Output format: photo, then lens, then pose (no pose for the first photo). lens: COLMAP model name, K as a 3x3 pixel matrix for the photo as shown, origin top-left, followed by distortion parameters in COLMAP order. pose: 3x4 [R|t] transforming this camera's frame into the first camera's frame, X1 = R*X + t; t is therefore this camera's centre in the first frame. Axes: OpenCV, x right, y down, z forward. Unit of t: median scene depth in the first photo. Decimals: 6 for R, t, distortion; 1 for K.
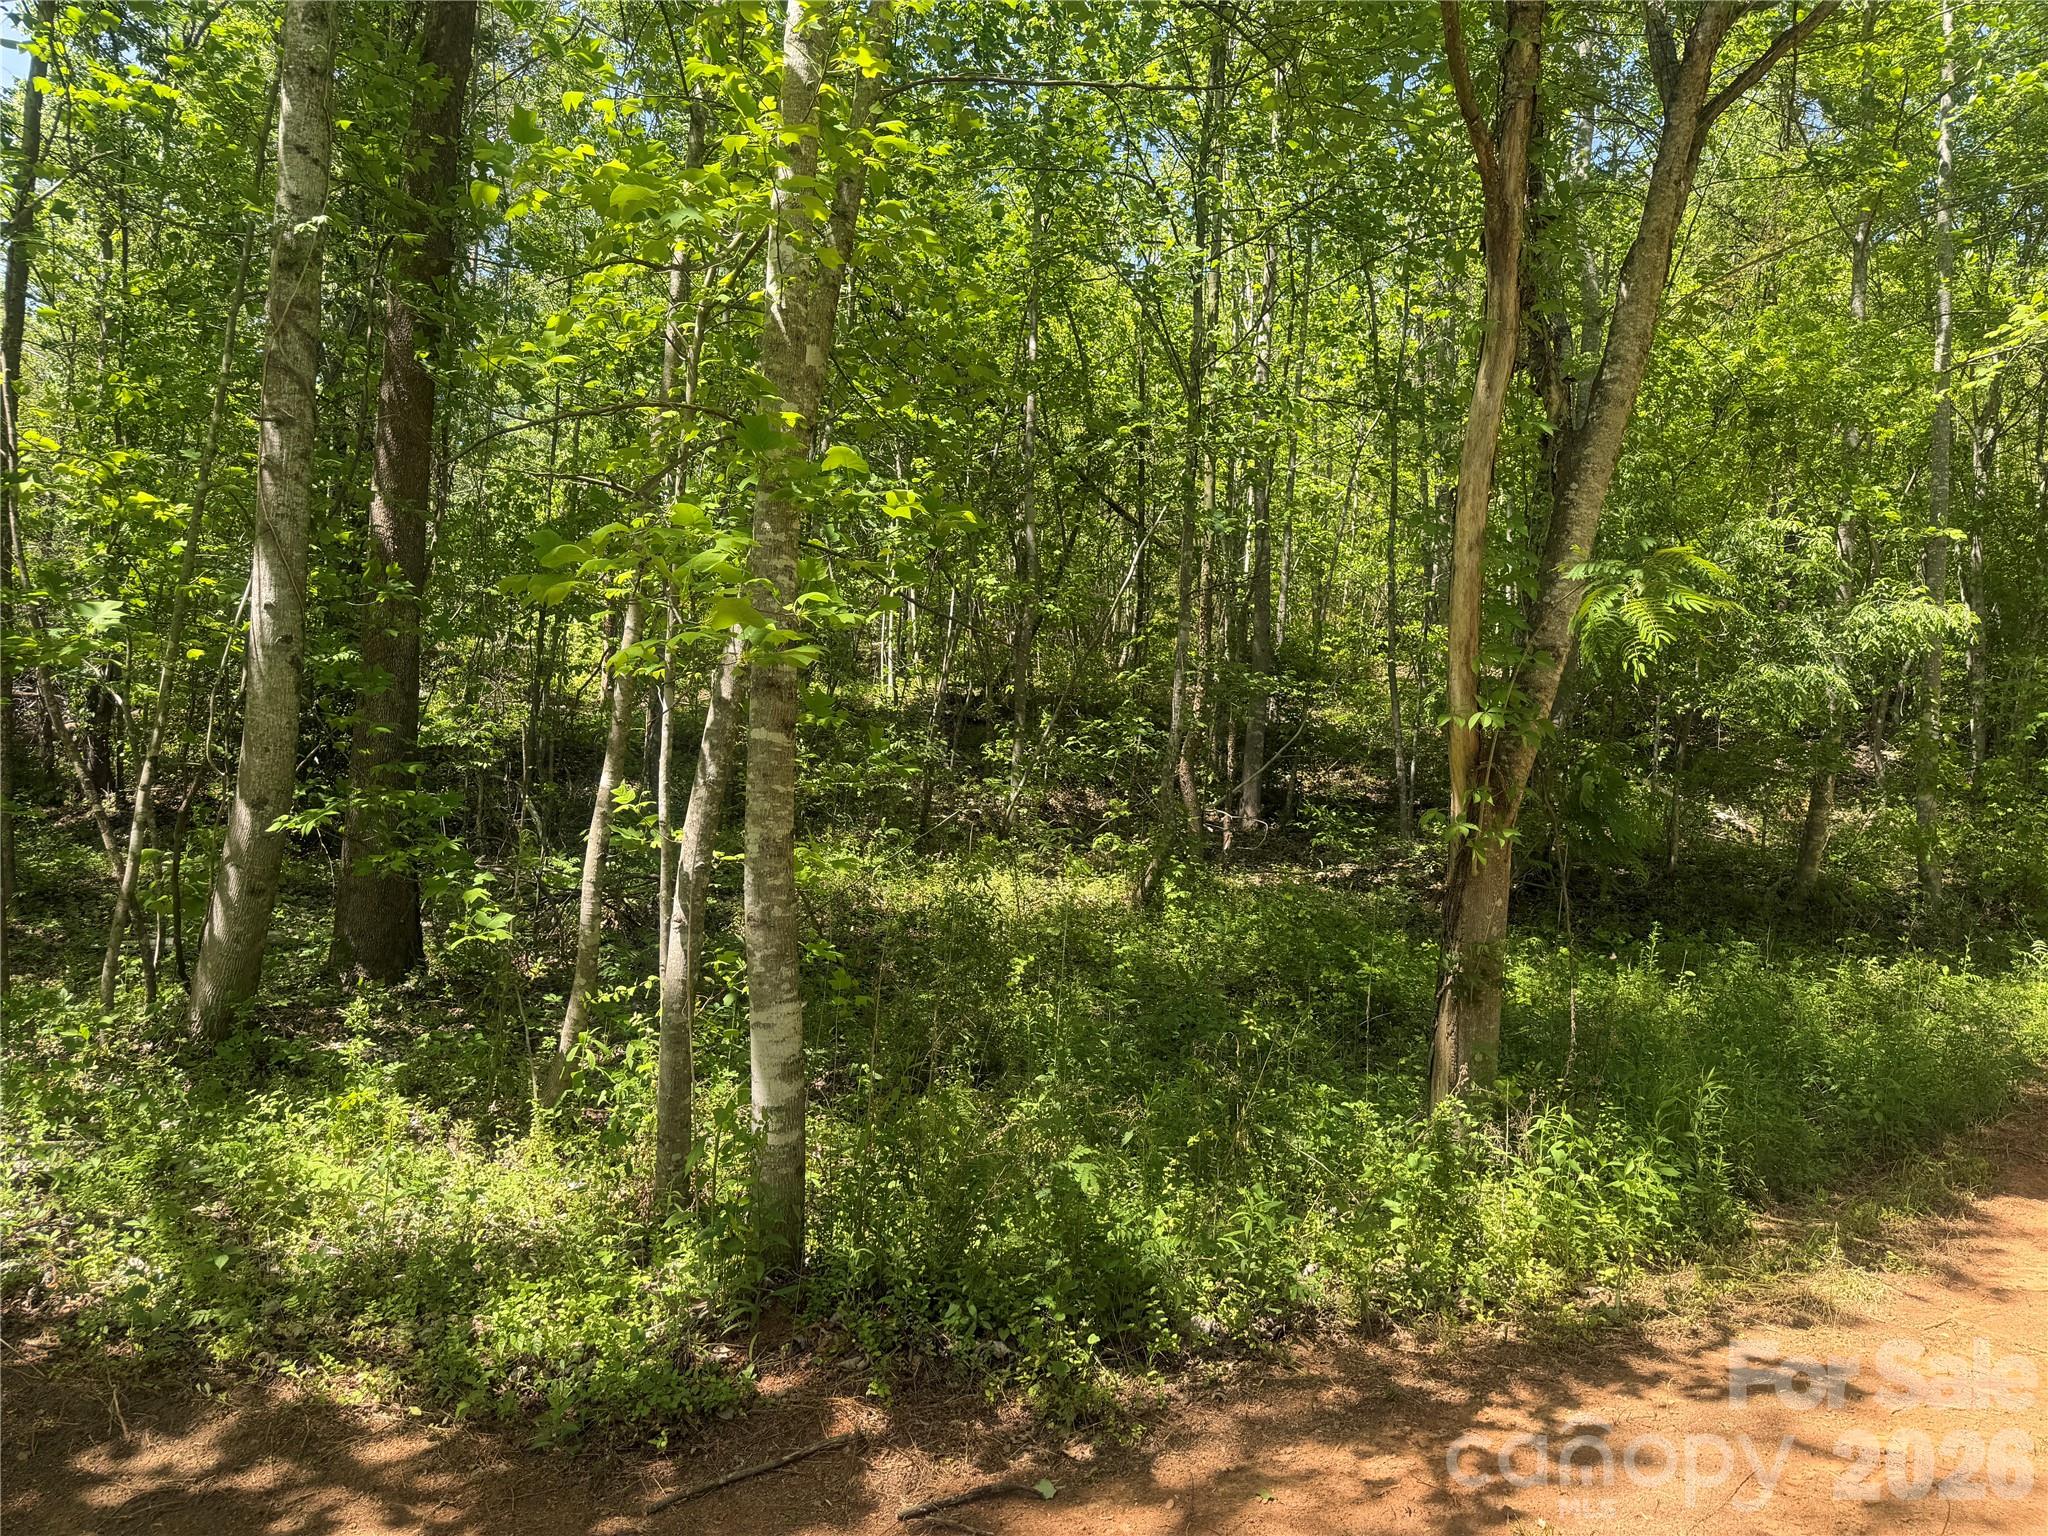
lens RADIAL K [[1422.6, 0, 1025.4], [0, 1422.6, 777.6], [0, 0, 1]] dist [0.069798, -0.079047]
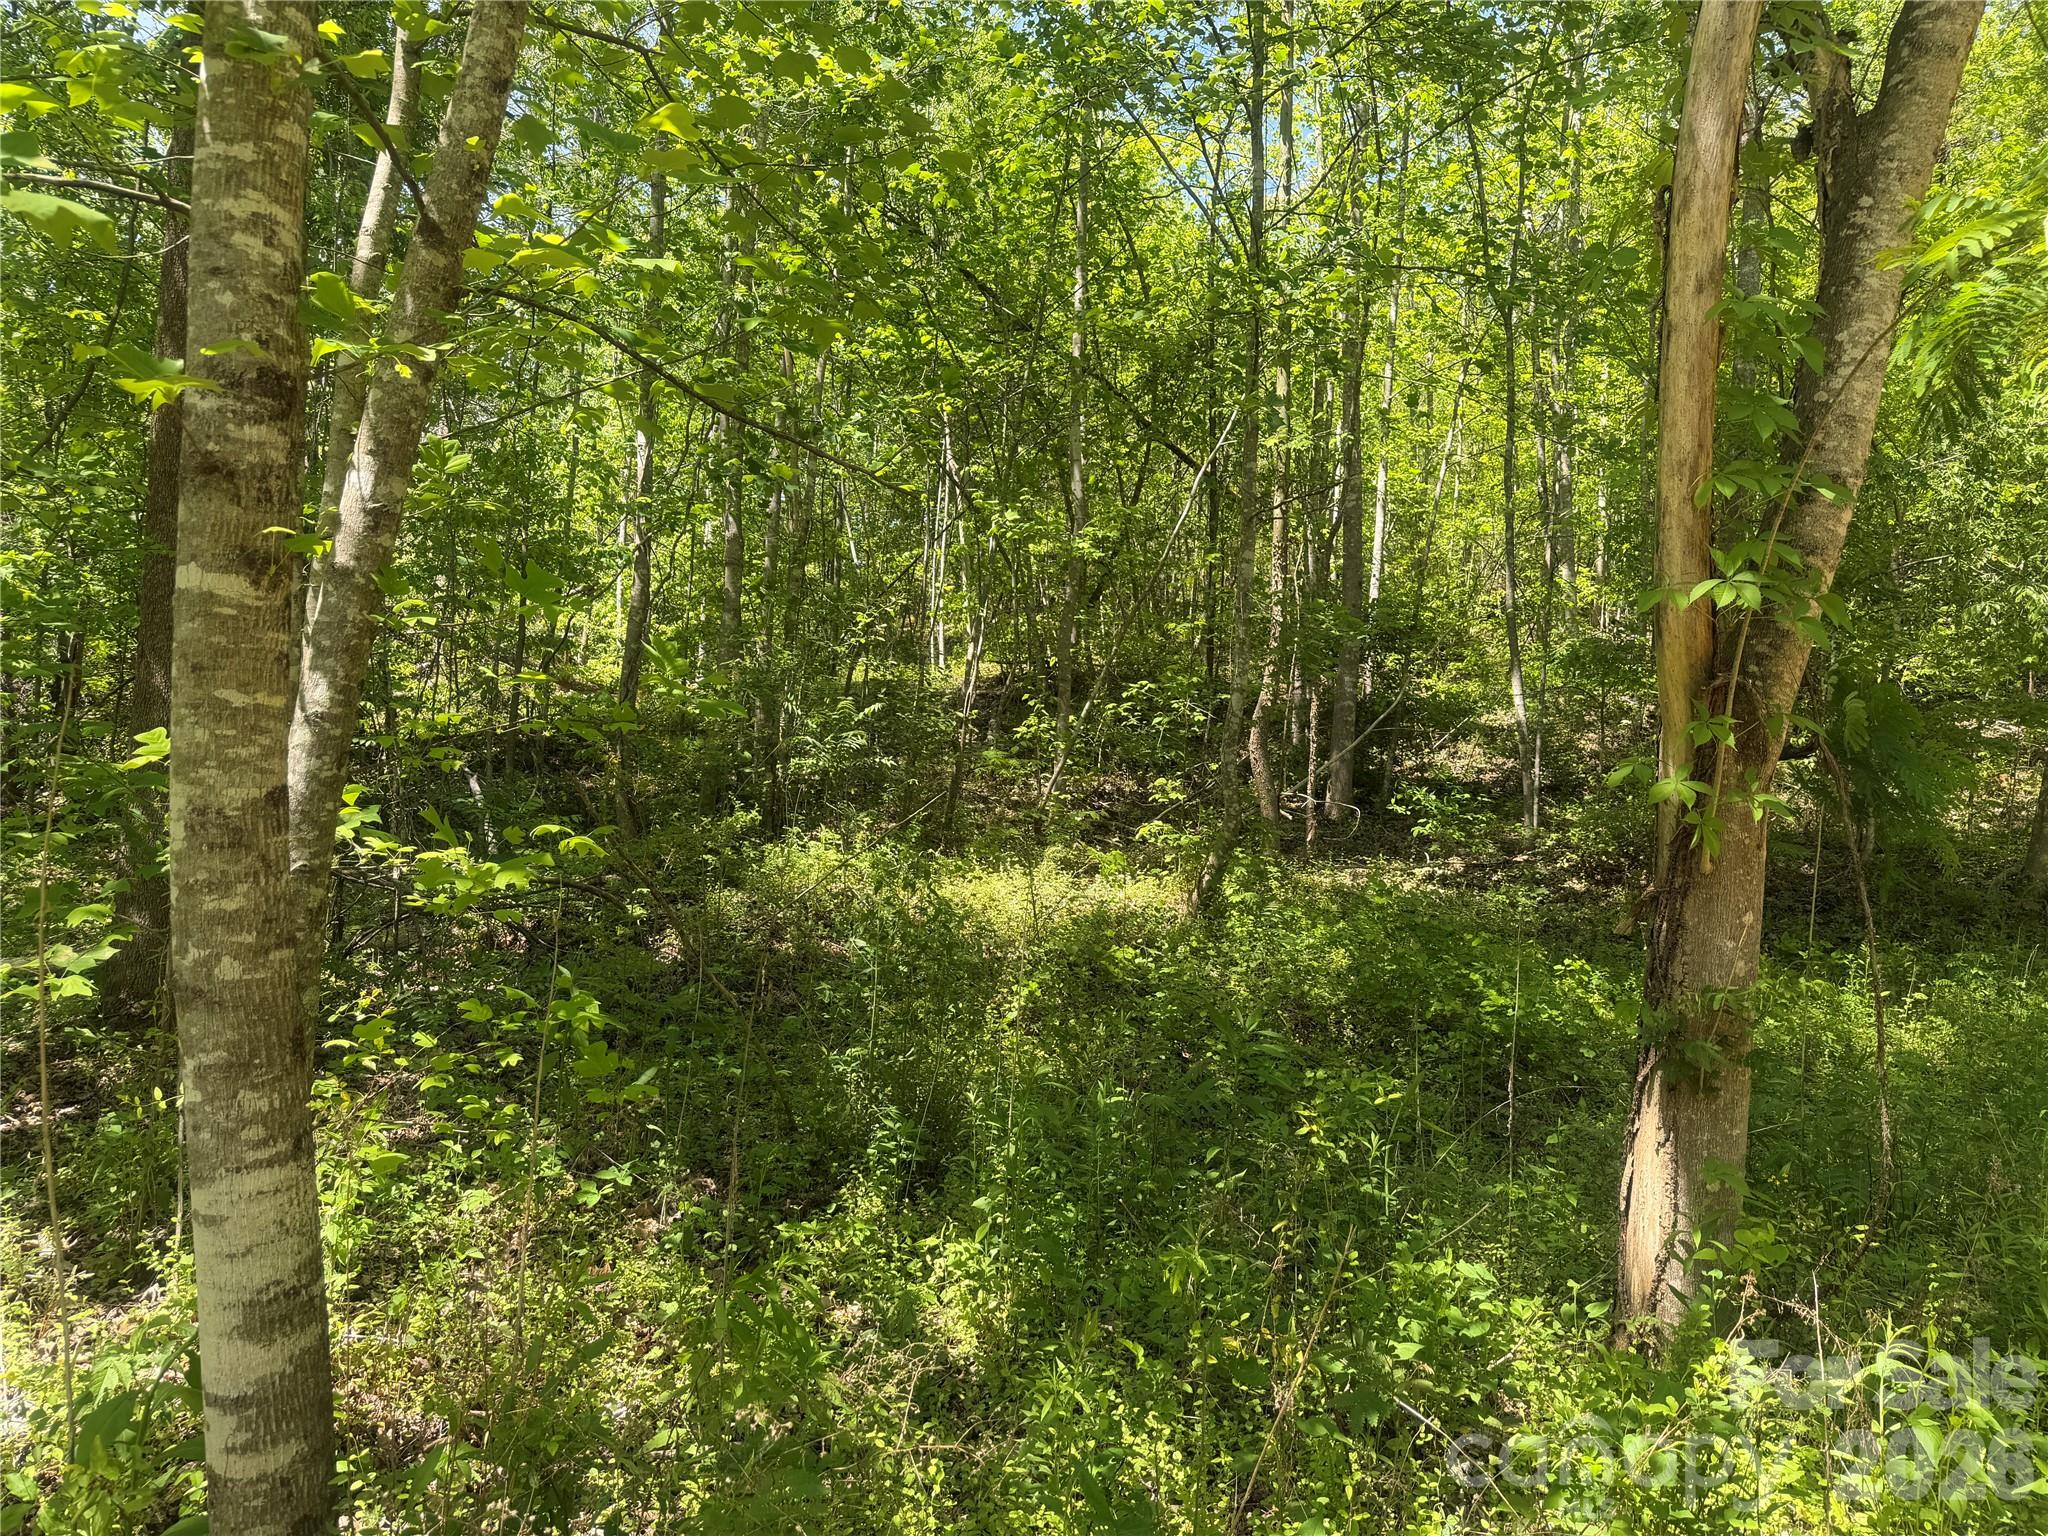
lens RADIAL K [[1422.6, 0, 1025.4], [0, 1422.6, 777.6], [0, 0, 1]] dist [0.069798, -0.079047]
pose [[0.997692, -0.013652, -0.066510, 0.084378], [0.013746, 0.999905, 0.000959, 0.028180], [0.066491, -0.001871, 0.997785, 0.428529]]
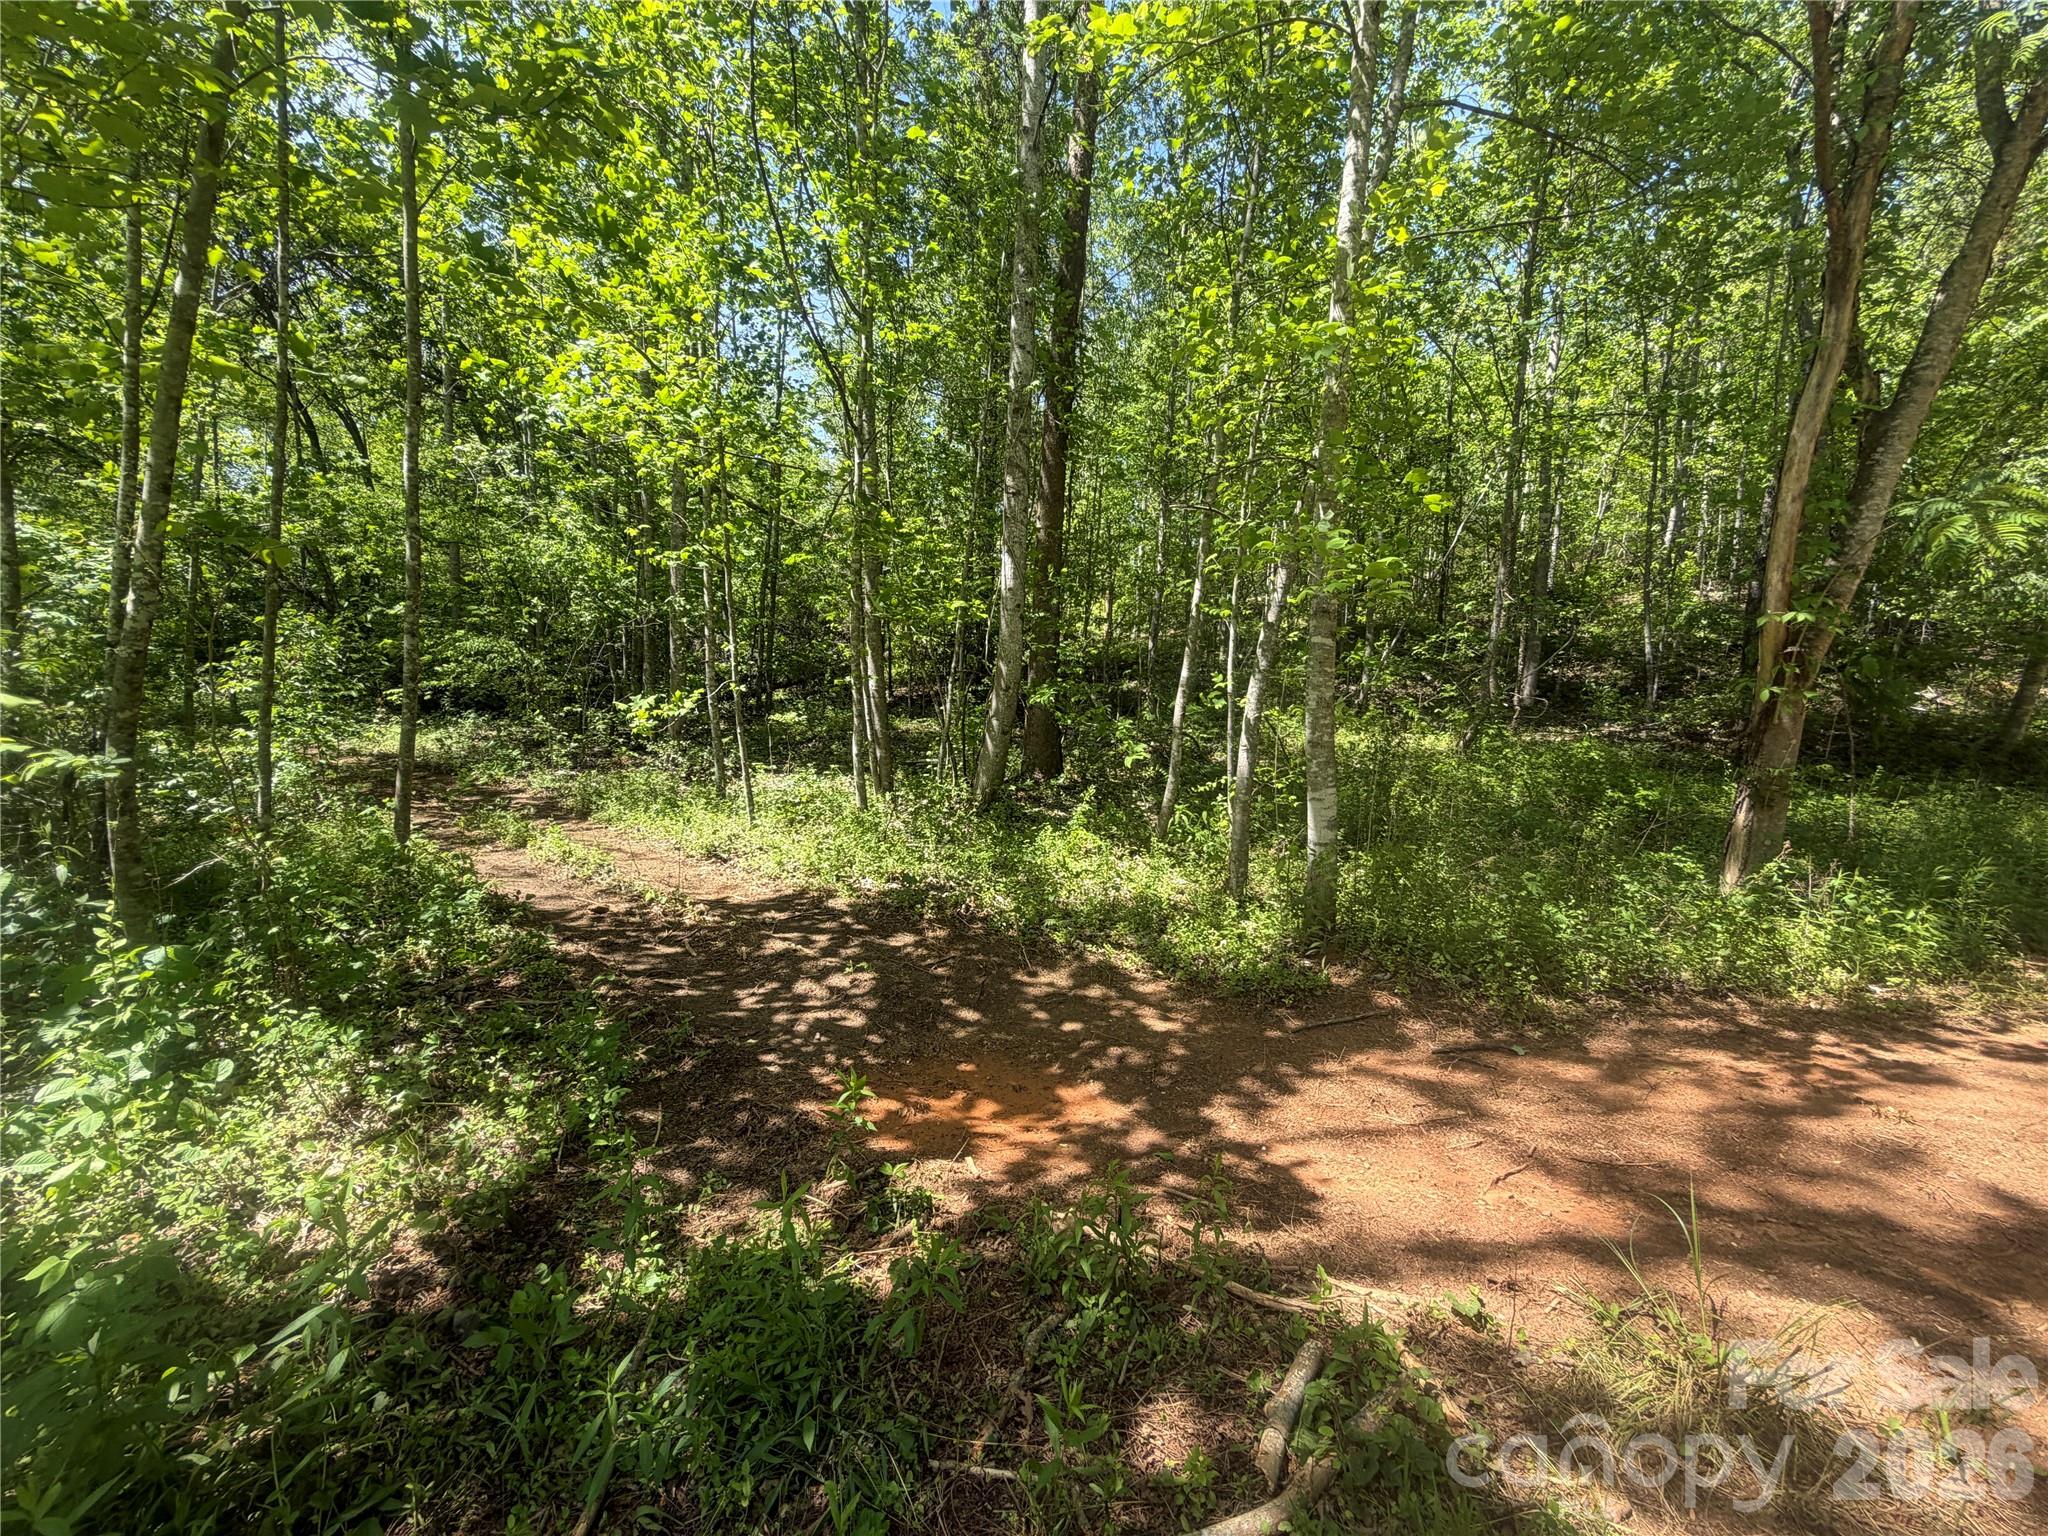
lens RADIAL K [[816.4, 0, 1015.0], [0, 816.4, 763.7], [0, 0, 1]] dist [-0.000944, -0.000312]
pose [[0.932842, 0.018399, -0.359815, -0.126541], [0.017263, 0.995265, 0.095650, 0.015412], [0.359871, -0.095438, 0.928108, -0.088264]]
